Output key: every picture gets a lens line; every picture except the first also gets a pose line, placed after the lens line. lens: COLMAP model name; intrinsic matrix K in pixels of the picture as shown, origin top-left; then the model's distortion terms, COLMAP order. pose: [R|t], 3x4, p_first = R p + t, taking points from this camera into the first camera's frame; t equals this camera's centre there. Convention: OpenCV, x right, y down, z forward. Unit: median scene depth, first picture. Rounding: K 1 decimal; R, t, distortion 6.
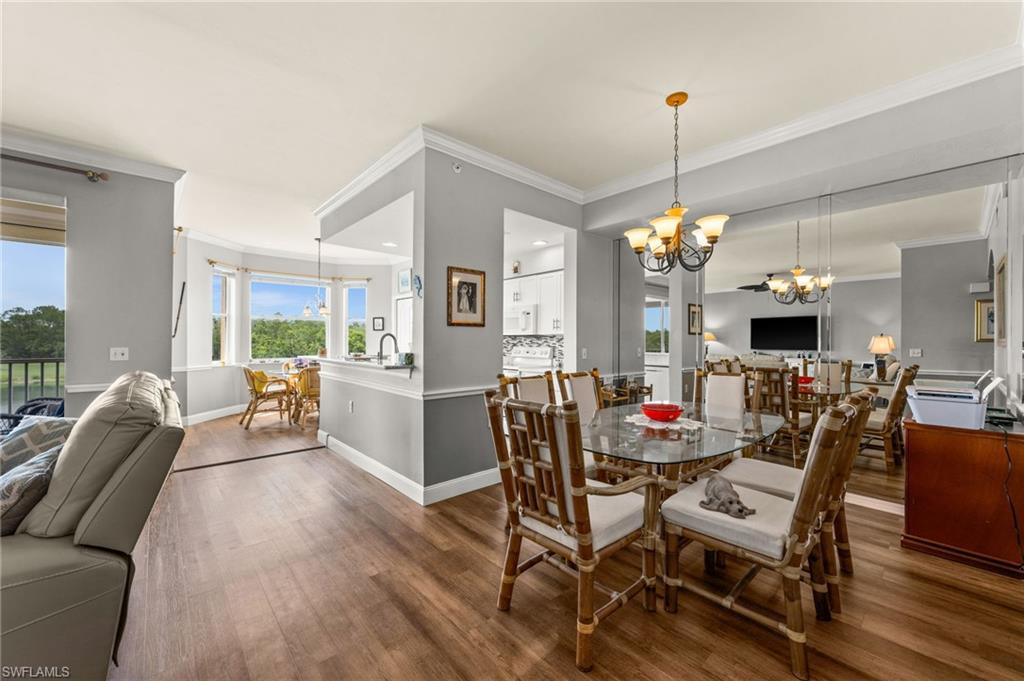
lens RADIAL K [[401.6, 0, 513.1], [0, 401.6, 340.8], [0, 0, 1]] dist [0.000707, 0.000115]
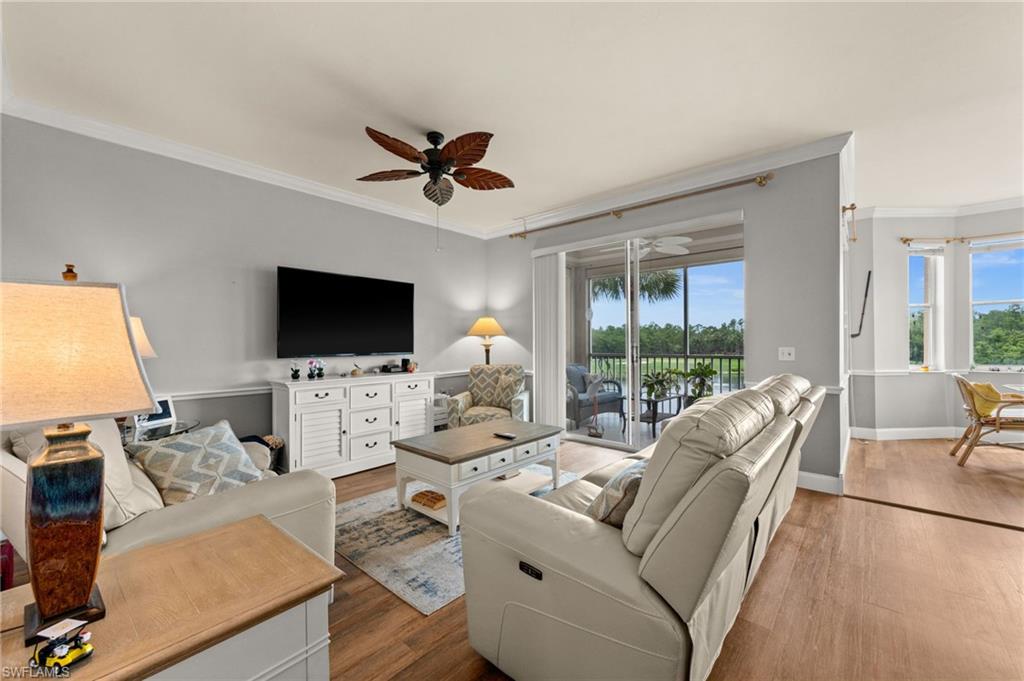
lens RADIAL K [[401.6, 0, 513.1], [0, 401.6, 340.8], [0, 0, 1]] dist [0.000707, 0.000115]
pose [[0.117877, -0.007116, -0.993003, -0.058369], [0.008459, 0.999945, -0.006162, 0.001087], [0.992992, -0.007673, 0.117931, 0.142527]]
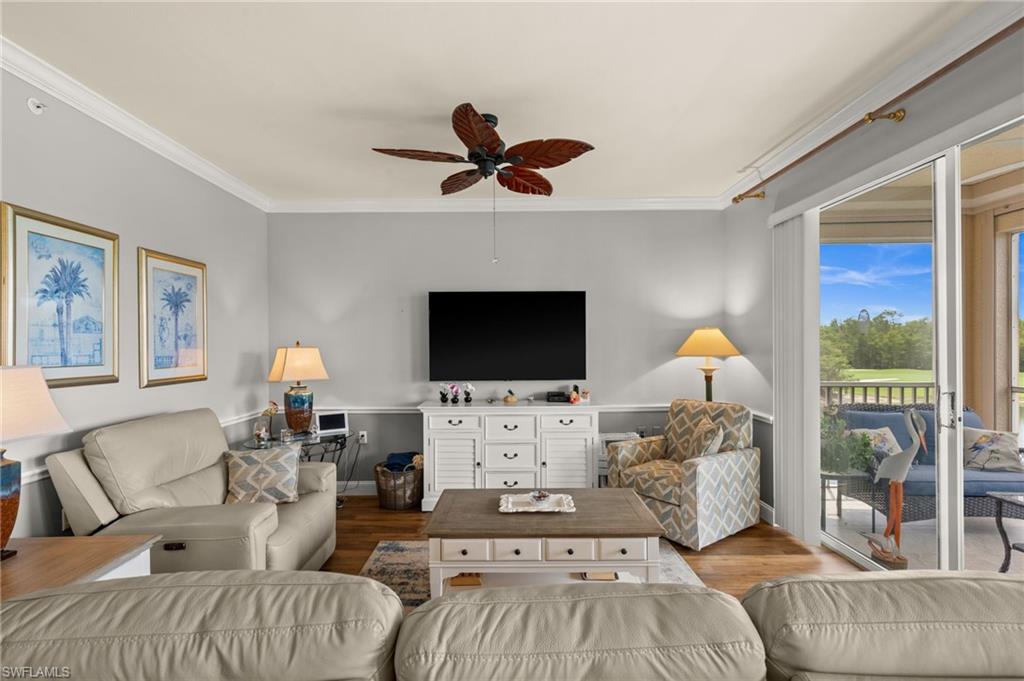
lens RADIAL K [[478.6, 0, 514.5], [0, 478.6, 343.7], [0, 0, 1]] dist [0.003607, 0.000326]
pose [[-0.660858, 0.001436, -0.750509, -0.238170], [0.007007, 0.999966, -0.004258, -0.034828], [0.750478, -0.008073, -0.660846, 0.465575]]
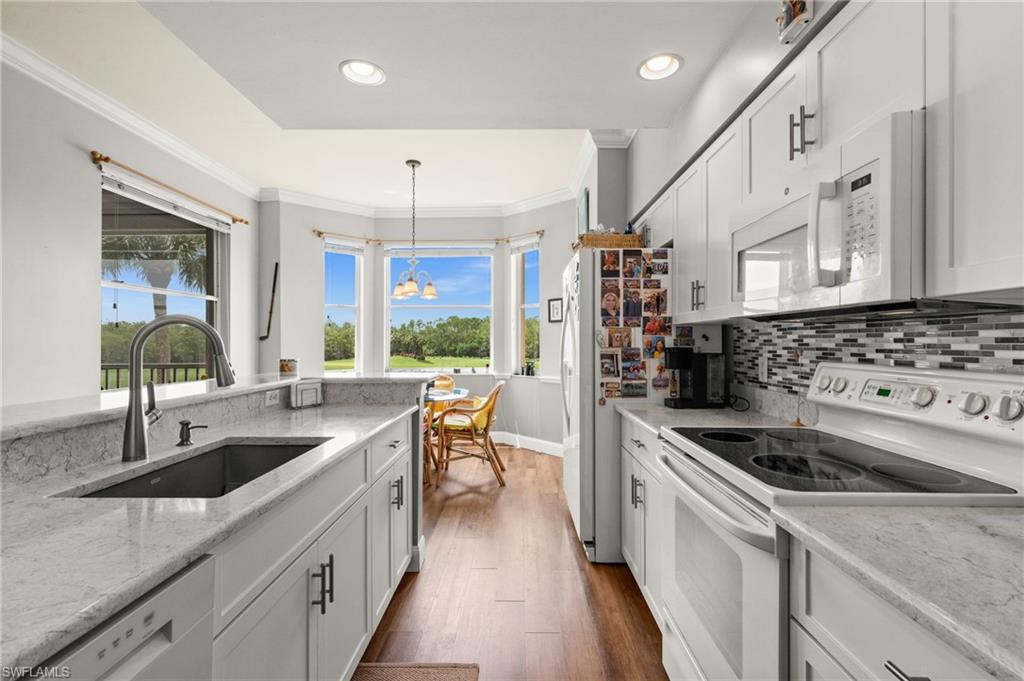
lens RADIAL K [[449.5, 0, 513.9], [0, 449.5, 339.1], [0, 0, 1]] dist [0.001759, 0.000183]
pose [[0.735837, -0.008978, -0.677099, 0.053554], [0.007140, 0.999959, -0.005501, 0.000455], [0.677121, -0.000787, 0.735871, 0.688634]]
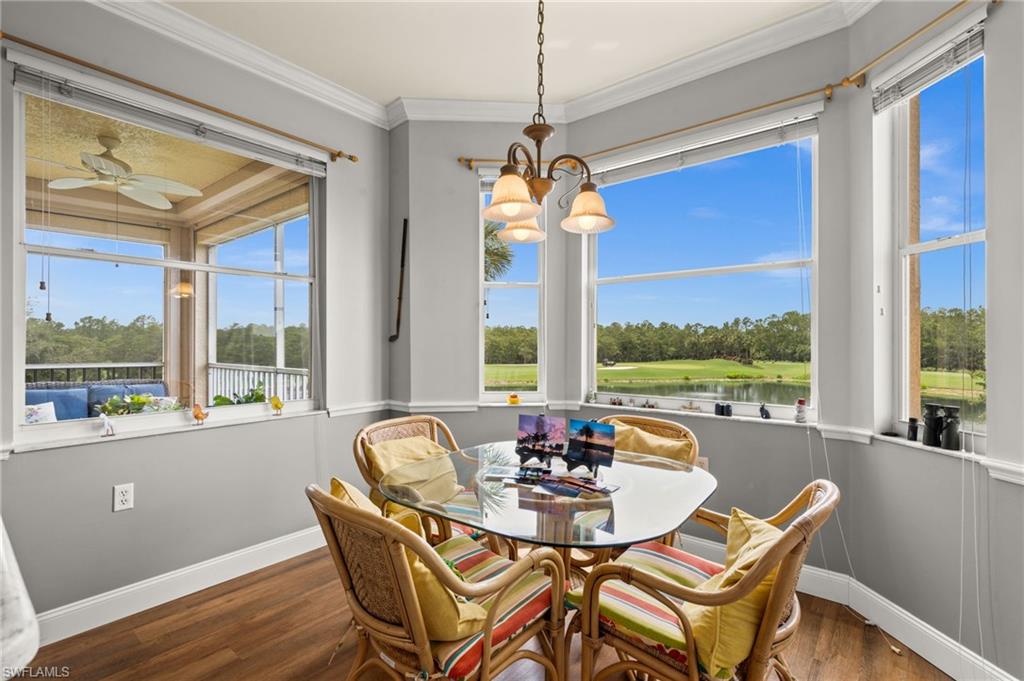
lens RADIAL K [[472.1, 0, 513.5], [0, 472.1, 341.7], [0, 0, 1]] dist [0.001545, 0.000187]
pose [[0.158365, -0.005545, -0.987365, -0.261279], [0.002964, 0.999982, -0.005141, -0.001765], [0.987376, -0.002113, 0.158379, 1.034630]]
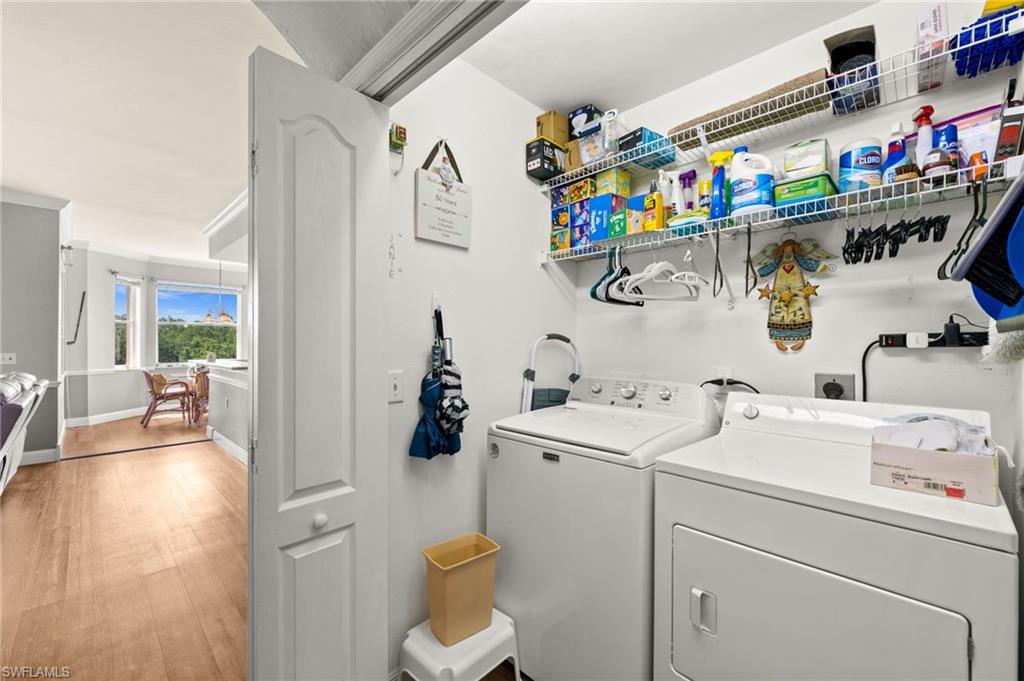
lens RADIAL K [[414.2, 0, 513.0], [0, 414.2, 346.0], [0, 0, 1]] dist [-0.000537, -0.000198]
pose [[0.997431, -0.001900, 0.071613, 0.243201], [0.001590, 0.999989, 0.004392, -0.004393], [-0.071621, -0.004267, 0.997423, -0.183977]]
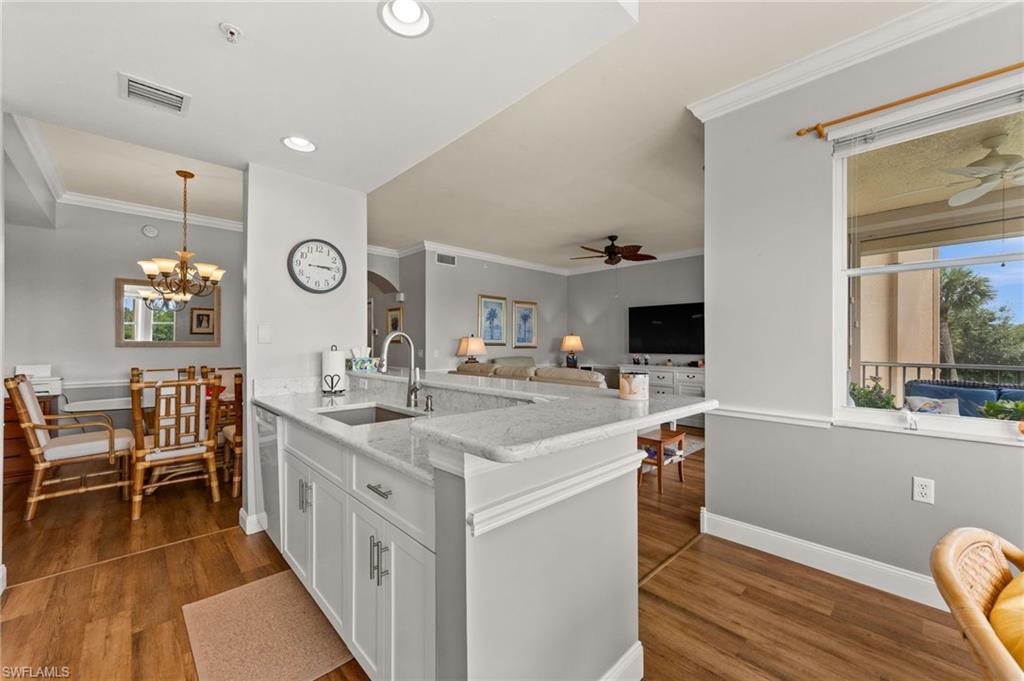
lens RADIAL K [[404.5, 0, 513.8], [0, 404.5, 343.2], [0, 0, 1]] dist [-0.000002, 0.000006]
pose [[-0.999534, -0.005023, -0.030097, -0.325843], [-0.004876, 0.999976, -0.004958, -0.001533], [0.030122, -0.004809, -0.999535, 1.117981]]
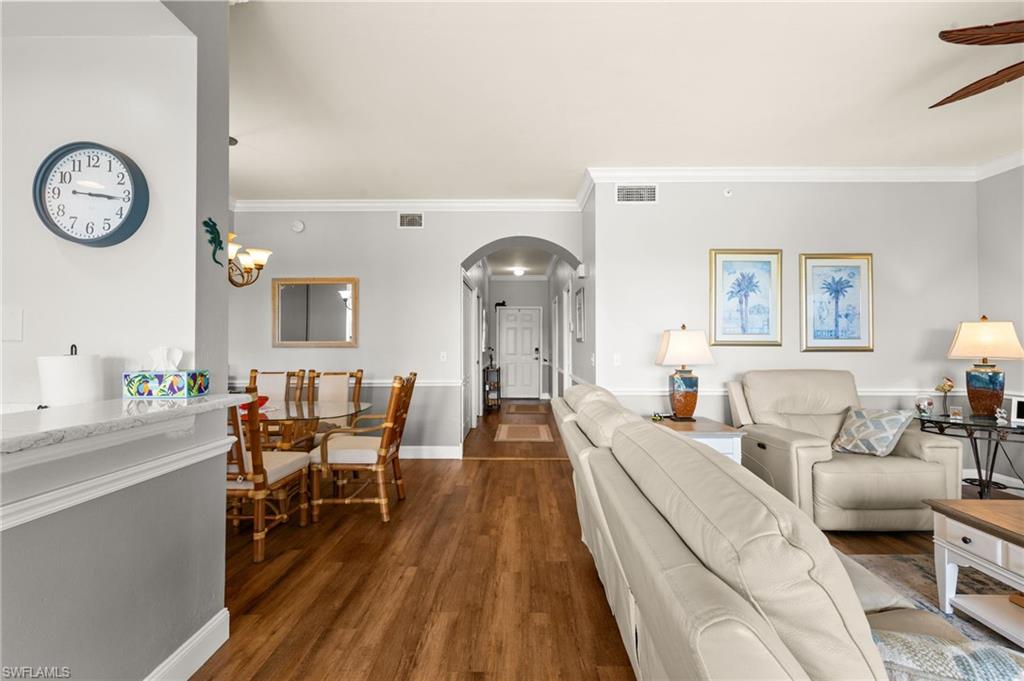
lens RADIAL K [[449.5, 0, 513.9], [0, 449.5, 339.1], [0, 0, 1]] dist [0.001759, 0.000183]
pose [[-0.742007, 0.006181, 0.670363, -0.501388], [-0.003236, 0.999913, -0.012802, -0.000887], [-0.670384, -0.011668, -0.741923, 0.638971]]
